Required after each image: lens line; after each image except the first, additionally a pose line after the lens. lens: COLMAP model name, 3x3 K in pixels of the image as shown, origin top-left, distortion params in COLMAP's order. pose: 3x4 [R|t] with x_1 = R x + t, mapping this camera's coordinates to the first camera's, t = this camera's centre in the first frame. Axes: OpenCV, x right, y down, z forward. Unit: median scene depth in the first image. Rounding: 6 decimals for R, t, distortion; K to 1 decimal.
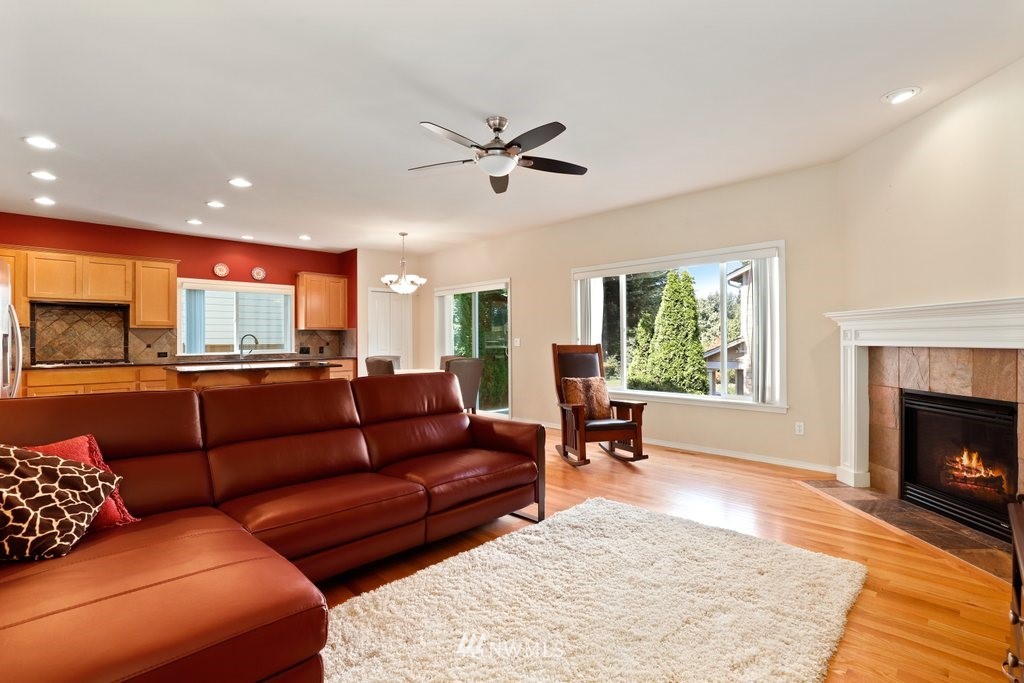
lens RADIAL K [[471.3, 0, 518.6], [0, 471.3, 340.2], [0, 0, 1]] dist [-0.021115, 0.002424]
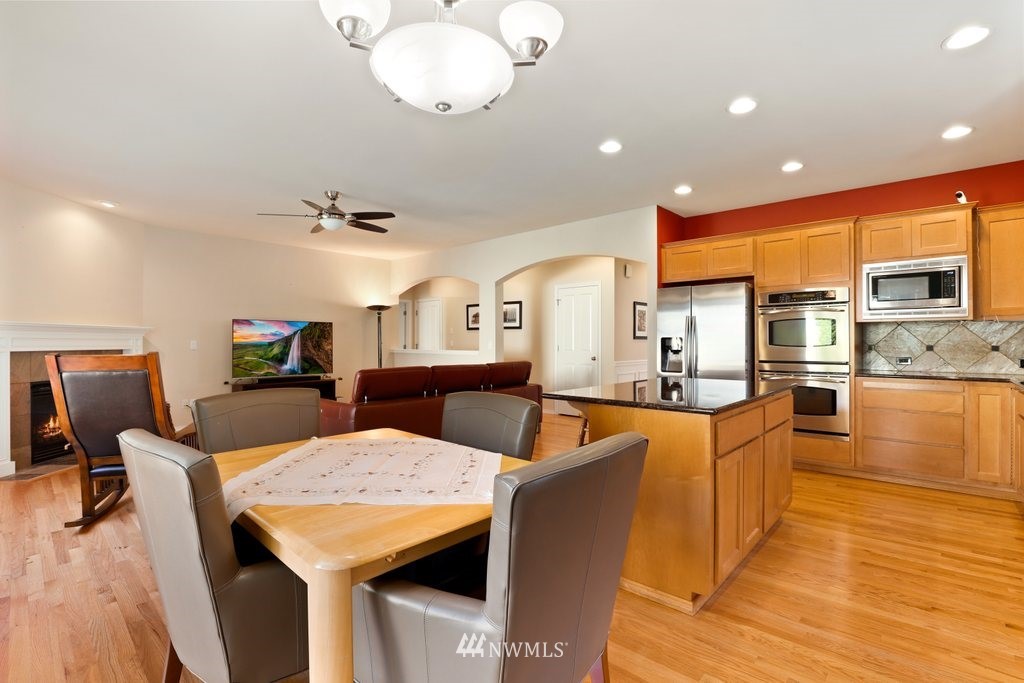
lens RADIAL K [[471.3, 0, 516.6], [0, 471.3, 340.4], [0, 0, 1]] dist [-0.021115, 0.002424]
pose [[-0.998327, 0.007887, -0.057272, -0.280882], [0.008149, 0.999957, -0.004339, -0.000717], [0.057236, -0.004798, -0.998349, 1.318934]]
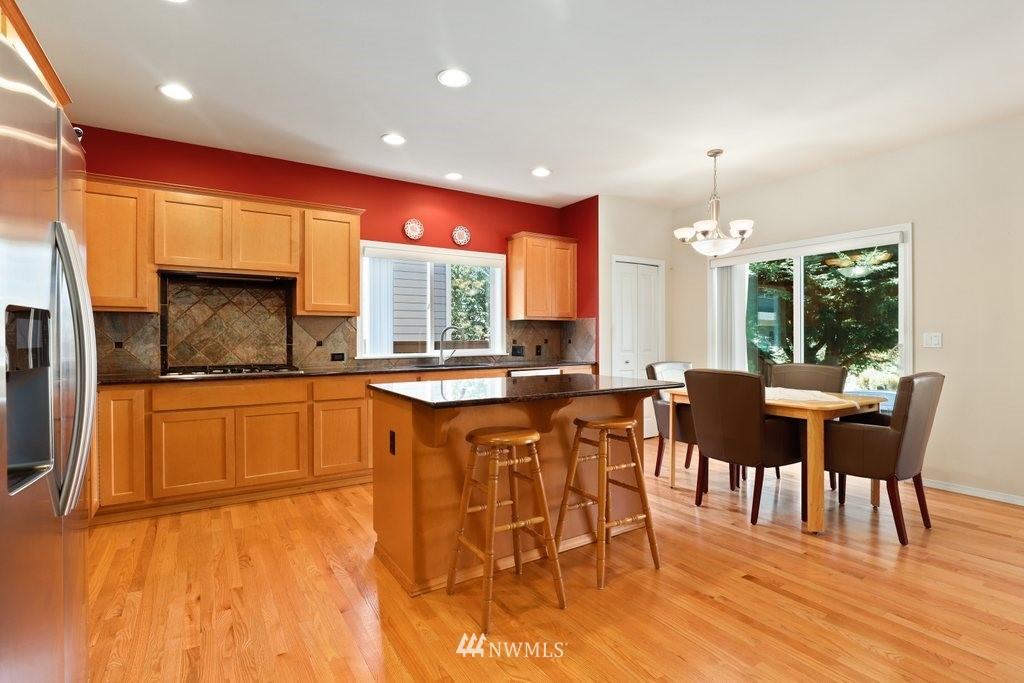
lens RADIAL K [[490.5, 0, 528.1], [0, 490.5, 338.6], [0, 0, 1]] dist [-0.017225, 0.001595]
pose [[0.979962, 0.003551, -0.199155, -0.382769], [-0.003002, 0.999991, 0.003061, 0.002503], [0.199164, -0.002402, 0.979963, 0.397993]]
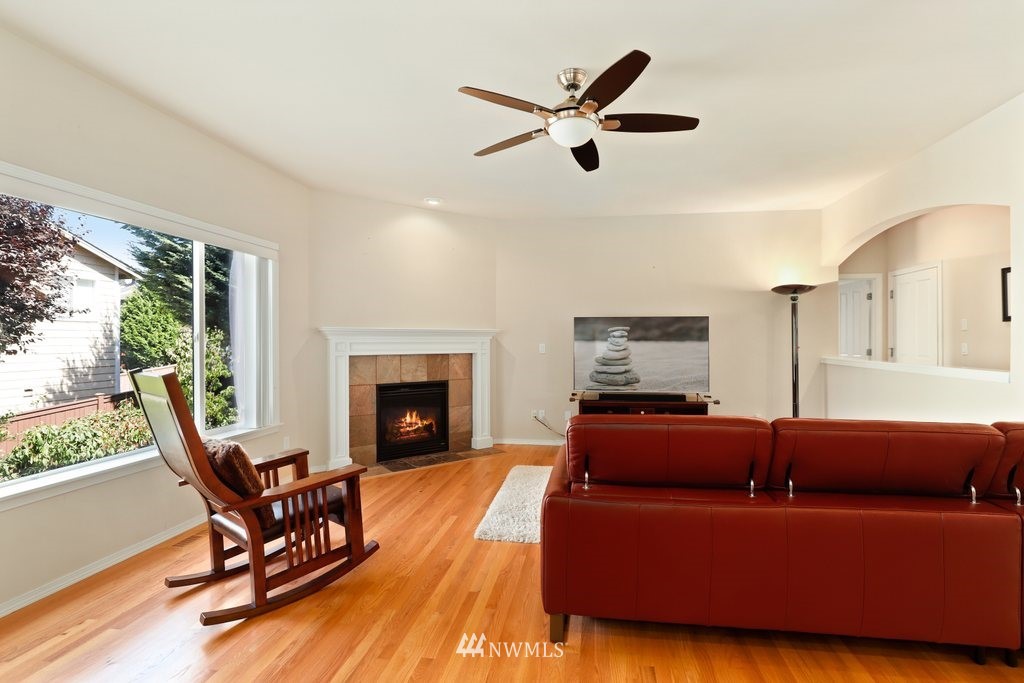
lens RADIAL K [[471.3, 0, 525.2], [0, 471.3, 341.3], [0, 0, 1]] dist [-0.021115, 0.002424]
pose [[-0.606730, 0.003844, 0.794899, -0.328336], [0.003905, 0.999991, -0.001855, -0.013140], [-0.794898, 0.001978, -0.606739, 0.823695]]
